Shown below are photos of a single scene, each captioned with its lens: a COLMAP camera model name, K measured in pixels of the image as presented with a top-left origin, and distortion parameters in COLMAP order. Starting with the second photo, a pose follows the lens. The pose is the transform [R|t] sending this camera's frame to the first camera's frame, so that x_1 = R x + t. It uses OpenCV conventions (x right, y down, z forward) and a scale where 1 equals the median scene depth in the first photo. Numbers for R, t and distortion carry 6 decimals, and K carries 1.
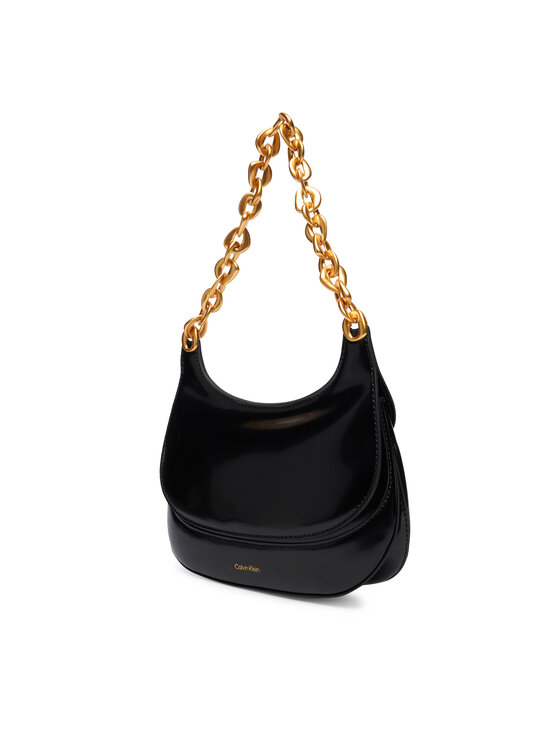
lens RADIAL K [[500.6, 0, 280.0], [0, 500.6, 373.0], [0, 0, 1]] dist [0.000765, 0.000766]
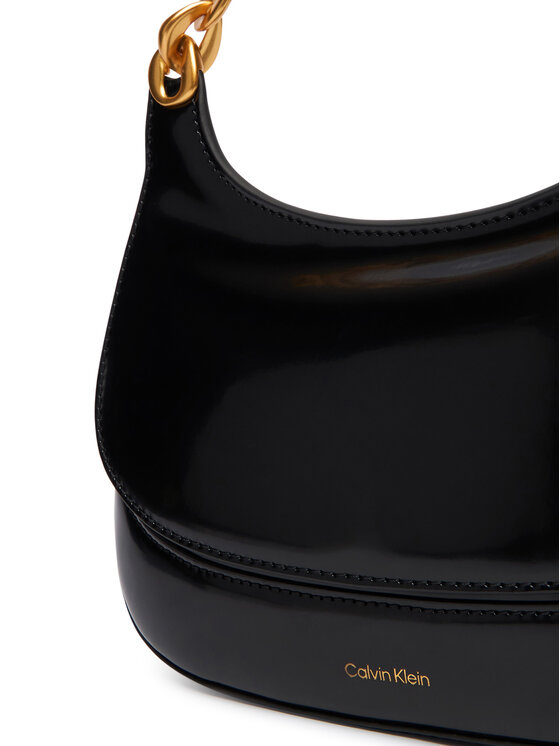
lens RADIAL K [[500.6, 0, 280.0], [0, 500.6, 373.0], [0, 0, 1]] dist [0.000765, 0.000766]
pose [[0.974007, -0.002946, 0.226500, -0.189091], [-0.009081, 0.998604, 0.052041, 0.141960], [-0.226337, -0.052745, 0.972620, 0.602053]]
